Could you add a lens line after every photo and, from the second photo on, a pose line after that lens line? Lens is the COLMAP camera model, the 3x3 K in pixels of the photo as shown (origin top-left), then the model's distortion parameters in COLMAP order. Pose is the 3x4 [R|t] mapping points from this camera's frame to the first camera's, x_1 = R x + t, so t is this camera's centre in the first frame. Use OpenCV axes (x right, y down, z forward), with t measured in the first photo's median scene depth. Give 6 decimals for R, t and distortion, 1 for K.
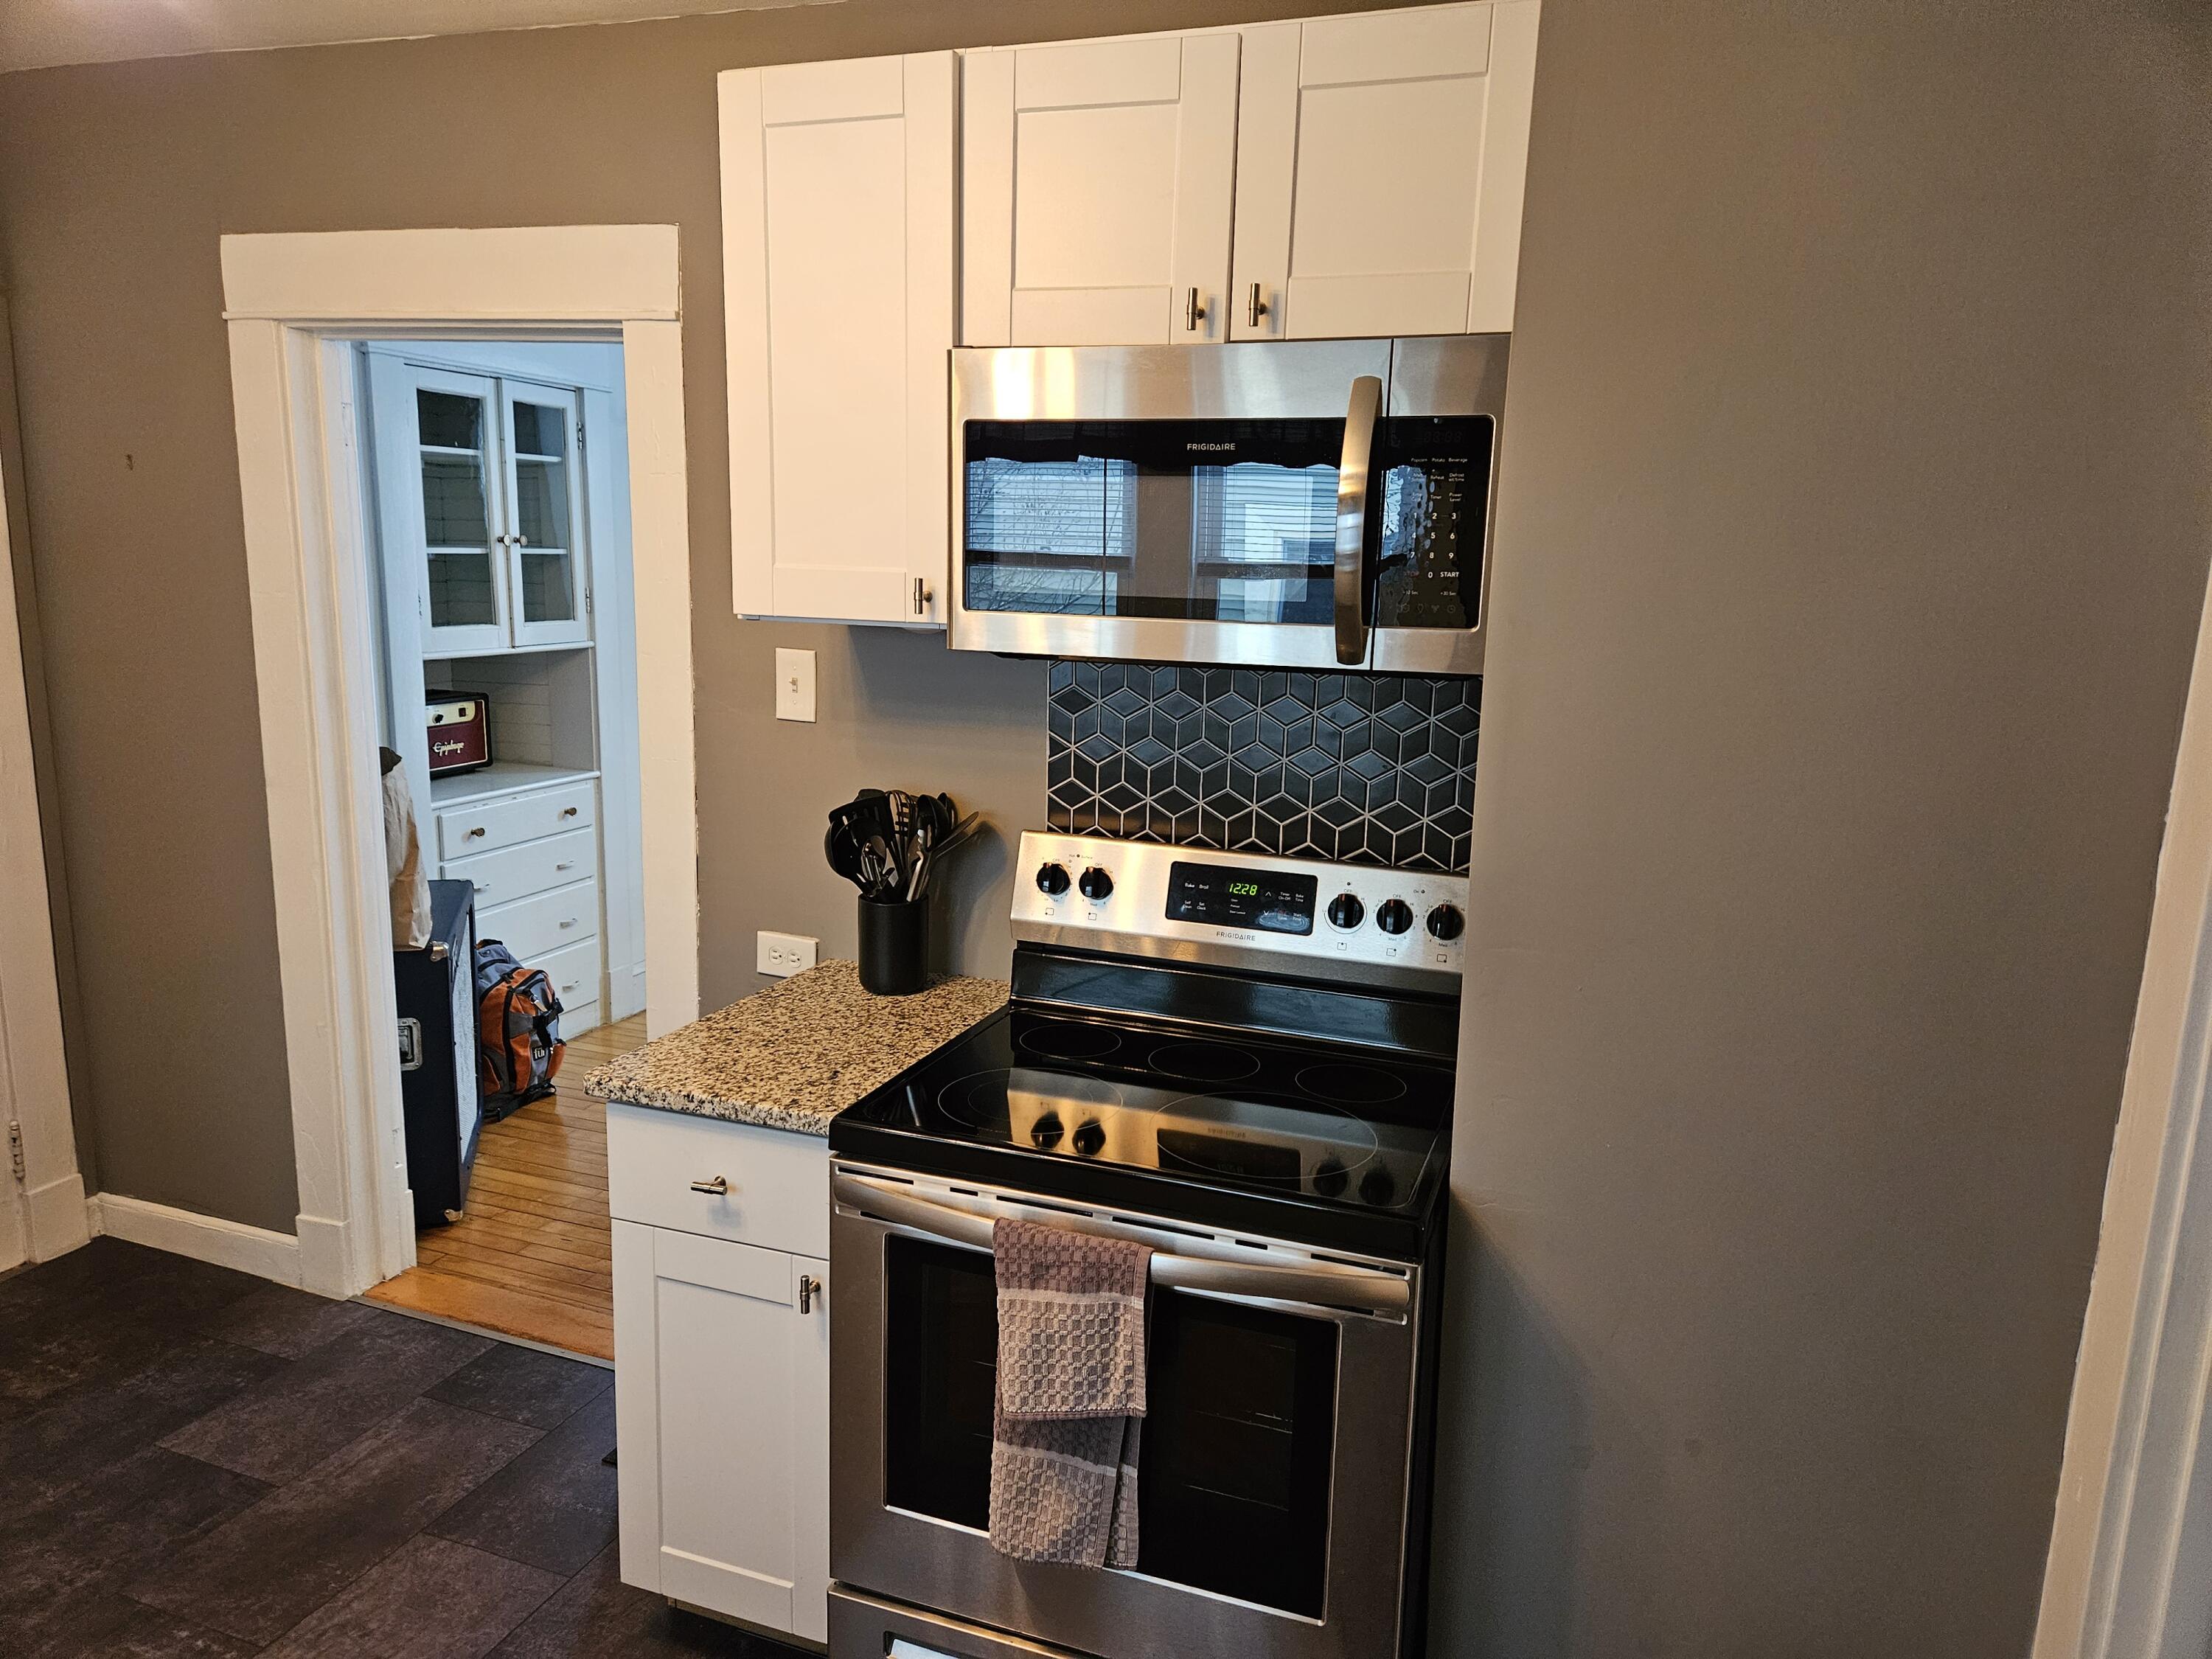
lens RADIAL K [[1443.4, 0, 1098.0], [0, 1443.4, 818.0], [0, 0, 1]] dist [0.091524, -0.078742]
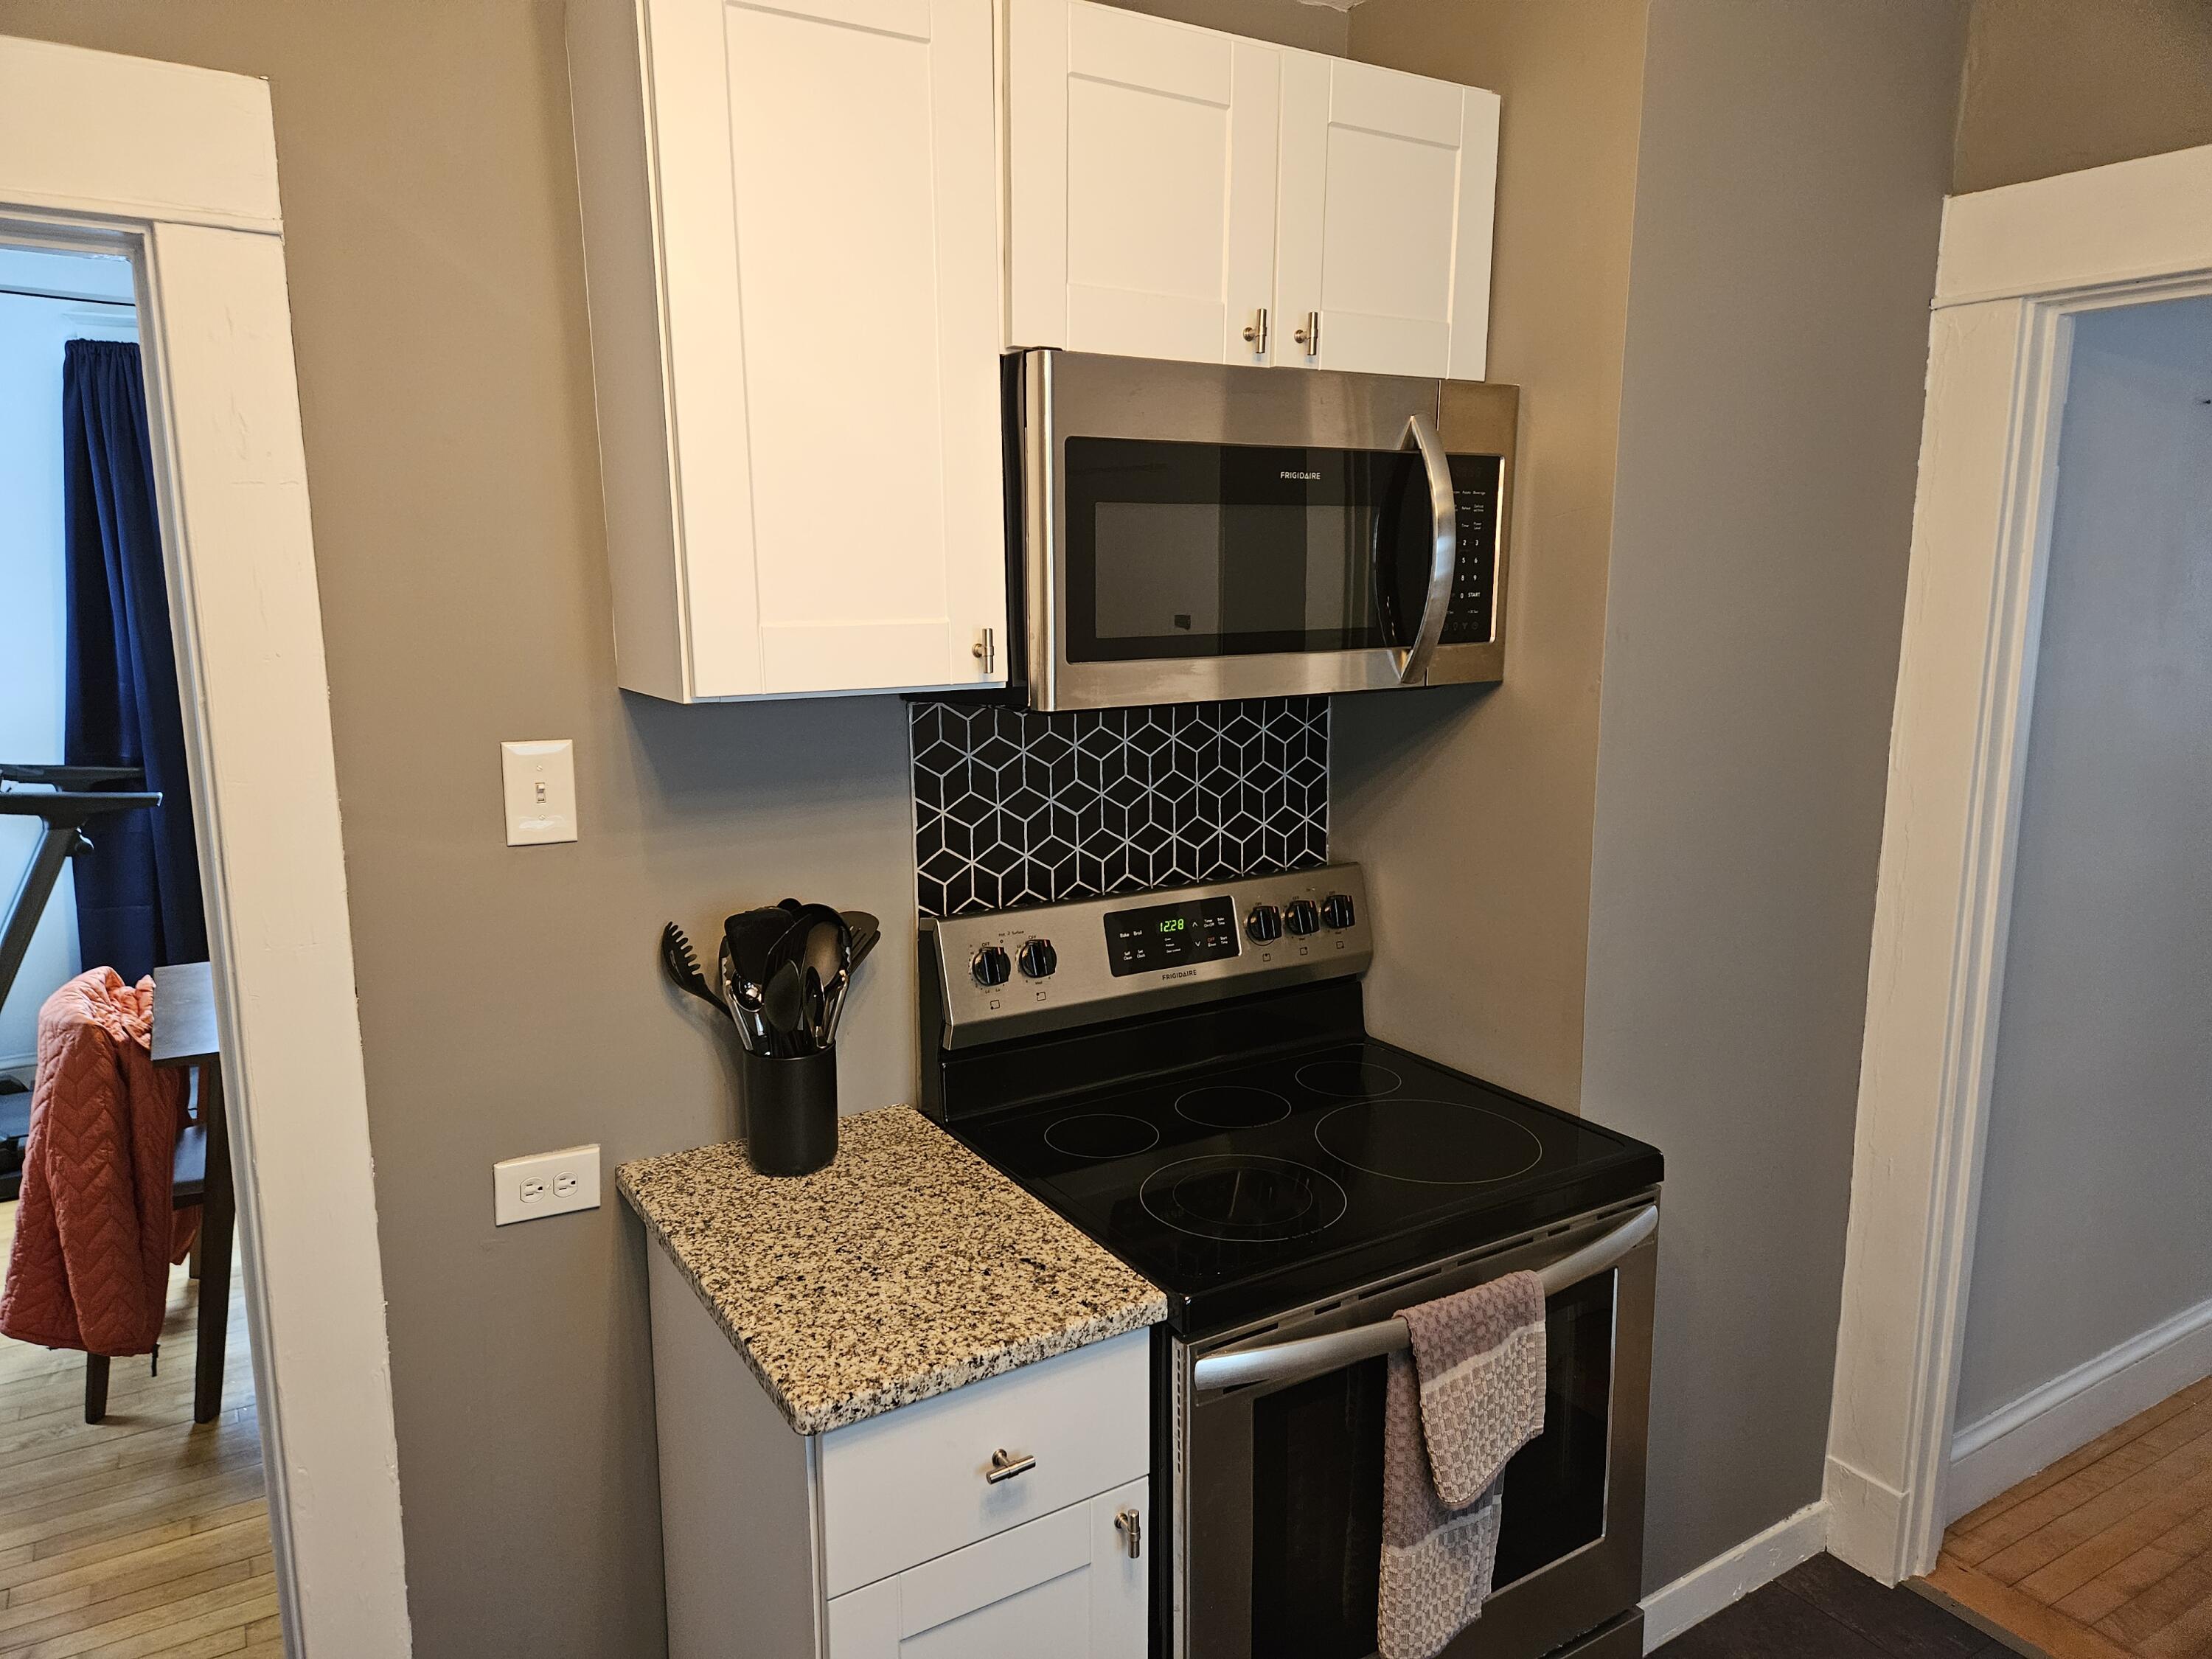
lens RADIAL K [[1482.9, 0, 1111.9], [0, 1482.9, 805.9], [0, 0, 1]] dist [0.091161, -0.087402]
pose [[0.629756, -0.159981, 0.760141, -0.665091], [0.156748, 0.984604, 0.077361, -0.112385], [-0.760814, 0.070432, 0.645137, 0.388725]]
